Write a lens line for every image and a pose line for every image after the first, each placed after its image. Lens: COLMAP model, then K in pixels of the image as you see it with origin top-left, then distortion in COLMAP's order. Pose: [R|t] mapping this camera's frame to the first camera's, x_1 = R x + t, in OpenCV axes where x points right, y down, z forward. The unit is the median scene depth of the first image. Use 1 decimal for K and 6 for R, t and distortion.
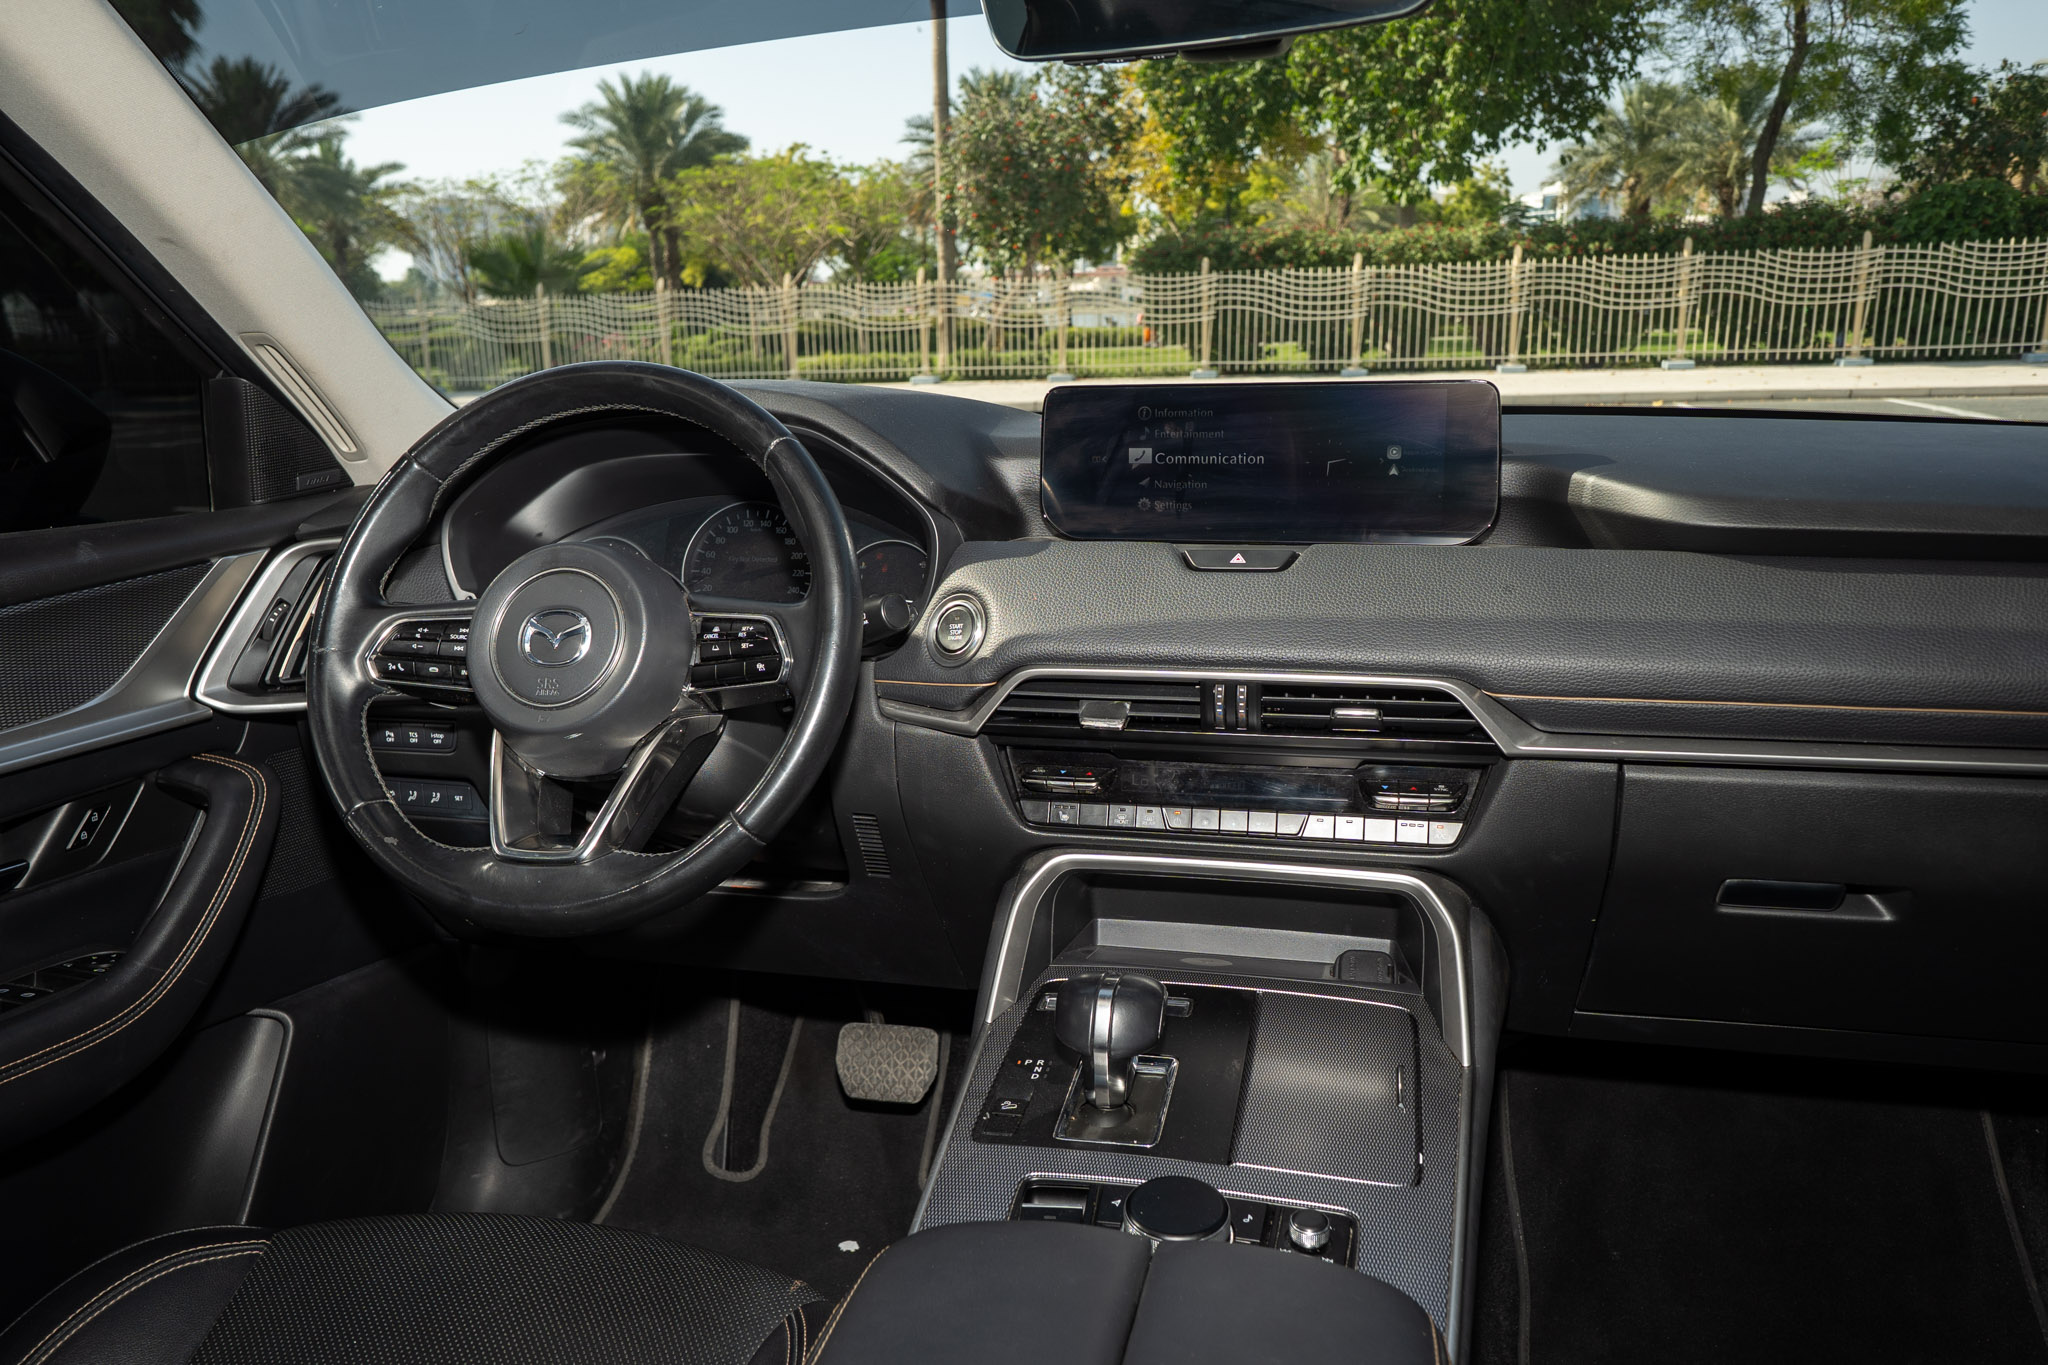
lens RADIAL K [[1532.2, 0, 1009.6], [0, 1532.2, 671.8], [0, 0, 1]] dist [0.018287, 0.014899]
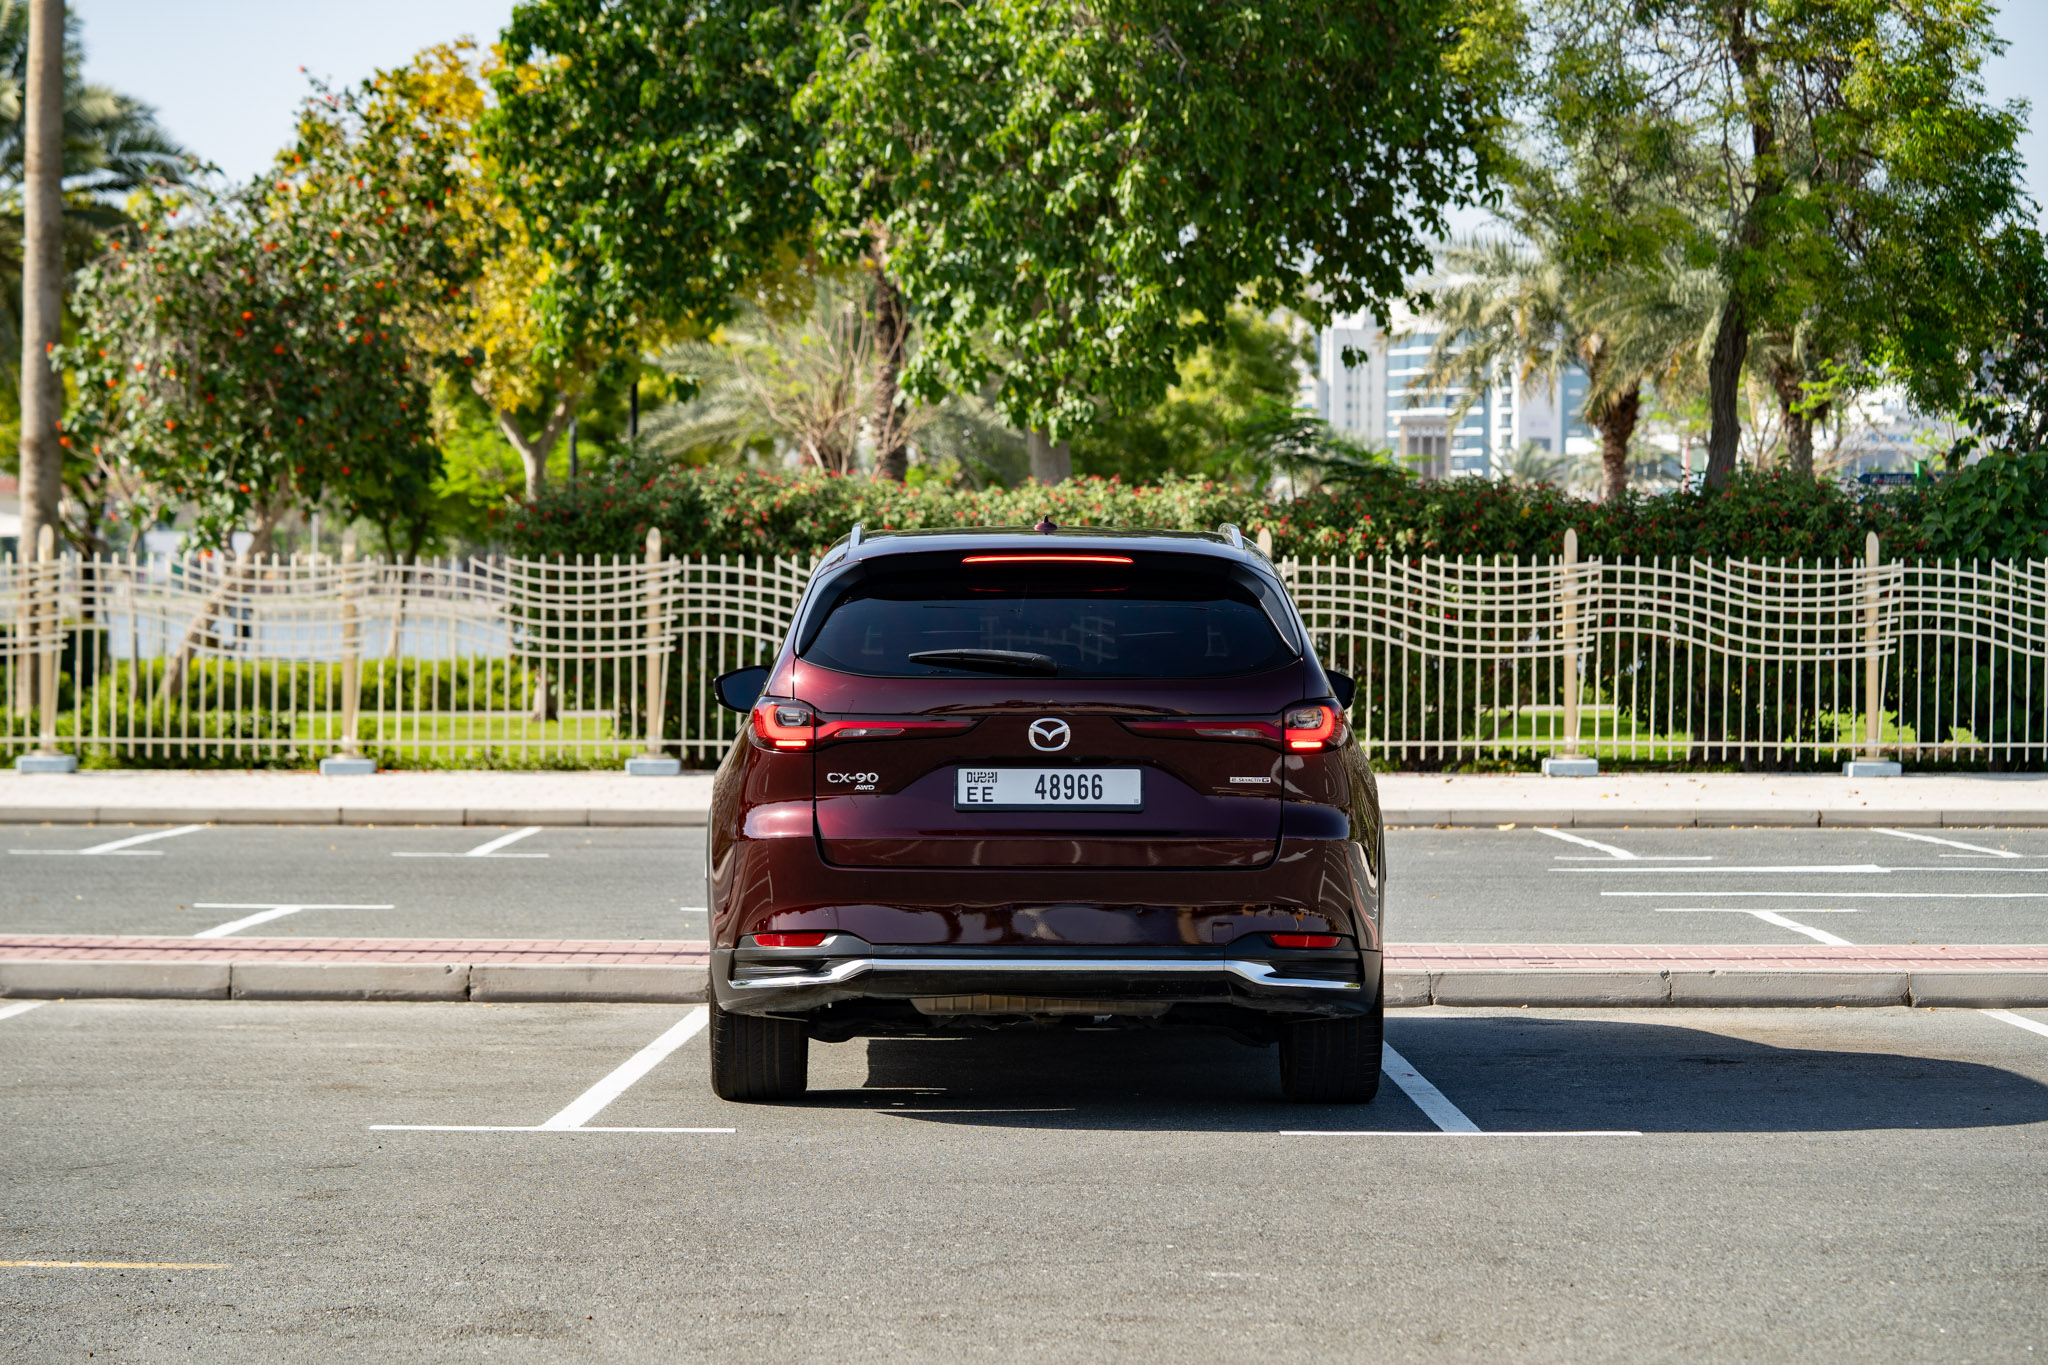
lens RADIAL K [[5329.9, 0, 1012.0], [0, 5329.9, 681.6], [0, 0, 1]] dist [-0.155384, 0.000000]
pose [[0.970551, 0.026806, 0.239399, -0.164499], [0.025840, 0.976471, -0.214094, 0.141245], [-0.239505, 0.213975, 0.947023, -0.612881]]
